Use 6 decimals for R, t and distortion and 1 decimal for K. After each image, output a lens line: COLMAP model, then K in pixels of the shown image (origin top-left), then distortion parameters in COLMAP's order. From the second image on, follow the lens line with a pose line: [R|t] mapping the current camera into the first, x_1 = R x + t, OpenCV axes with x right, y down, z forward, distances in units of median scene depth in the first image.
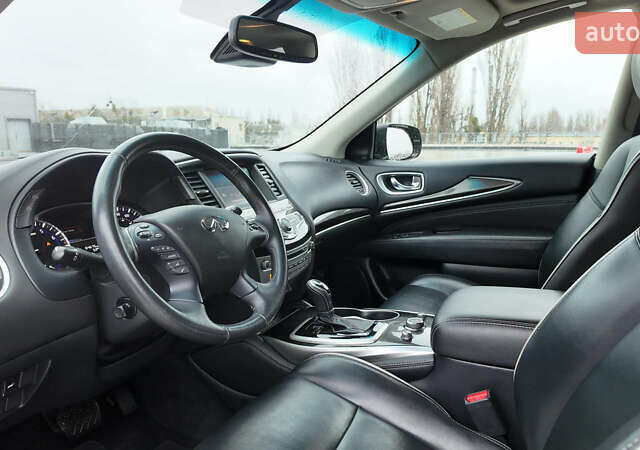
lens RADIAL K [[474.1, 0, 320.0], [0, 474.1, 225.0], [0, 0, 1]] dist [0.122160, -0.166761]
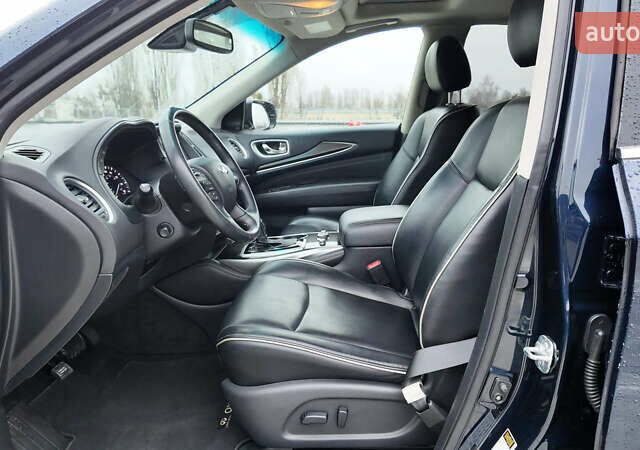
lens RADIAL K [[474.1, 0, 320.0], [0, 474.1, 225.0], [0, 0, 1]] dist [0.122160, -0.166761]
pose [[0.908780, -0.092856, 0.406813, -0.248321], [0.072168, 0.995210, 0.065943, 0.041701], [-0.410988, -0.030569, 0.911128, -0.216177]]
